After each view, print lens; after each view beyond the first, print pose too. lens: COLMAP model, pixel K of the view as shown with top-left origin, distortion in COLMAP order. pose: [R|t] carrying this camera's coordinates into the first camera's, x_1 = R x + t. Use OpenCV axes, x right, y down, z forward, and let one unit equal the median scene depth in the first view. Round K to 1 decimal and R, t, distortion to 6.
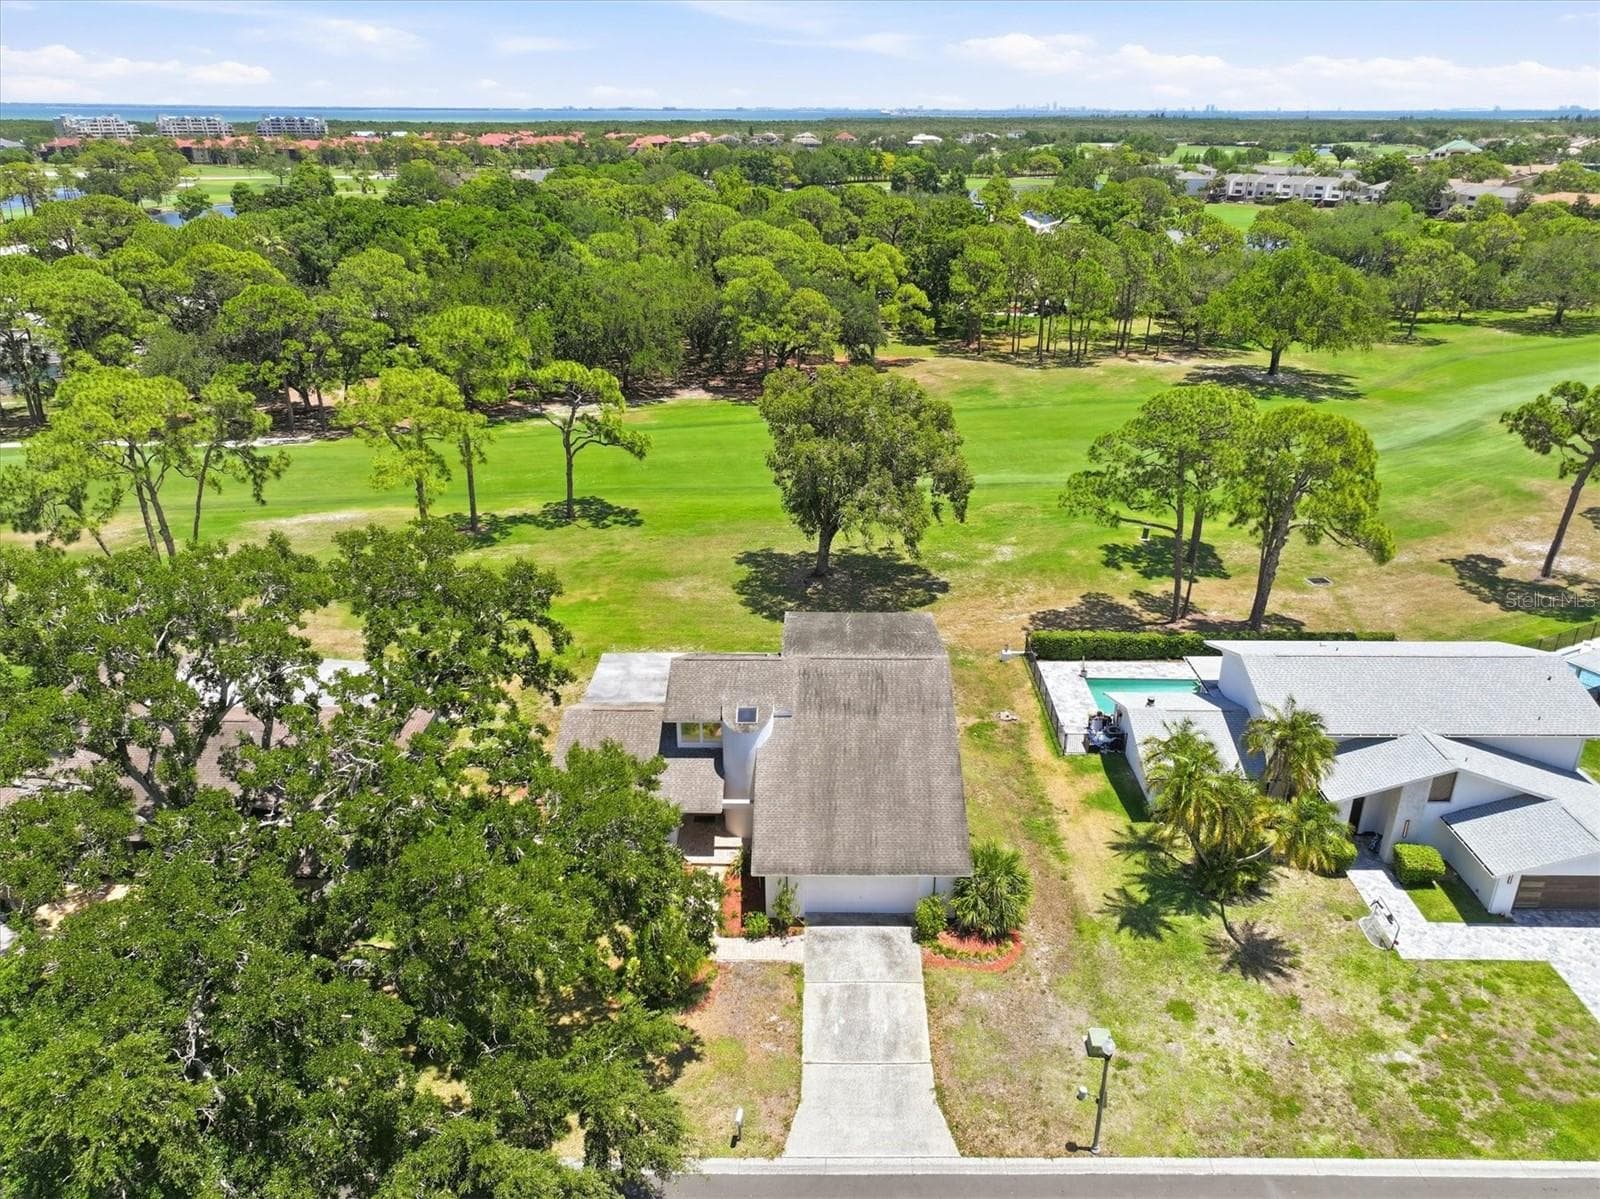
lens RADIAL K [[1127.2, 0, 800.0], [0, 1127.2, 599.5], [0, 0, 1]] dist [0.011304, 0.005034]
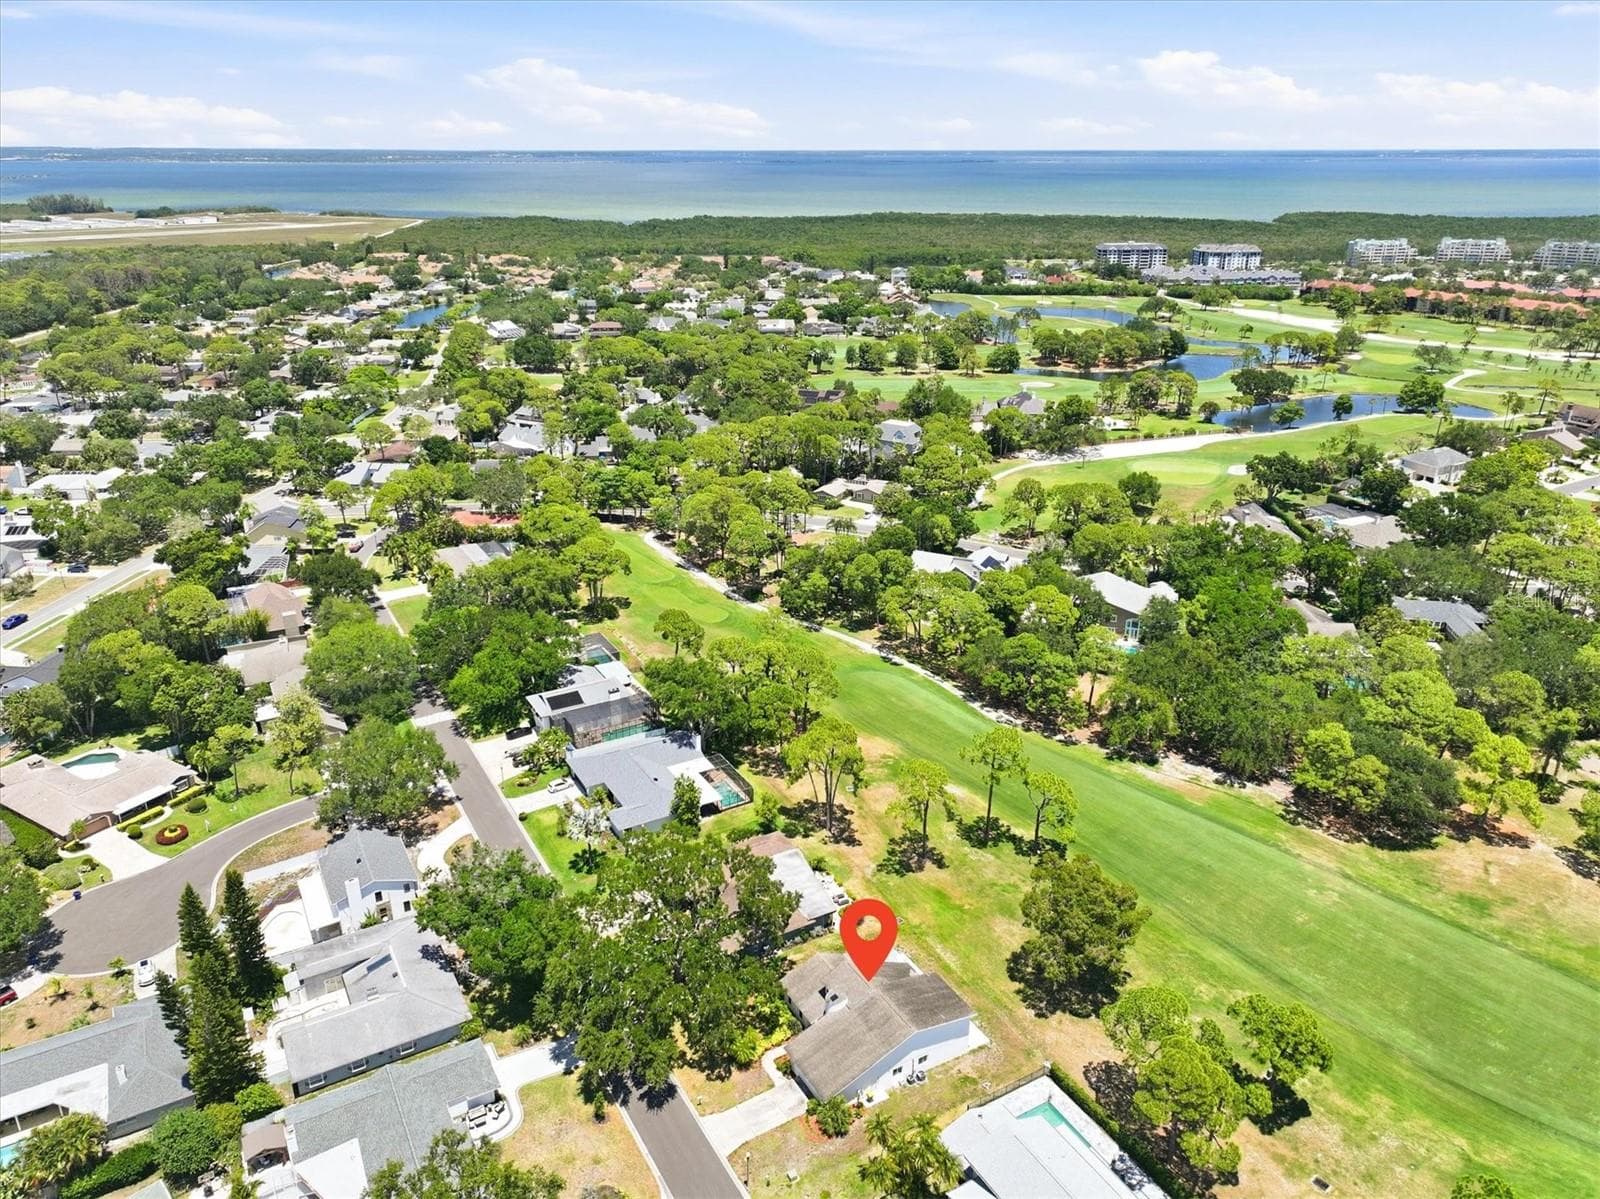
lens RADIAL K [[1127.2, 0, 800.0], [0, 1127.2, 599.5], [0, 0, 1]] dist [0.011304, 0.005034]
pose [[0.504292, 0.305056, -0.807856, 0.899066], [-0.326427, 0.933450, 0.148715, -0.576457], [0.799460, 0.188710, 0.570310, -0.351590]]
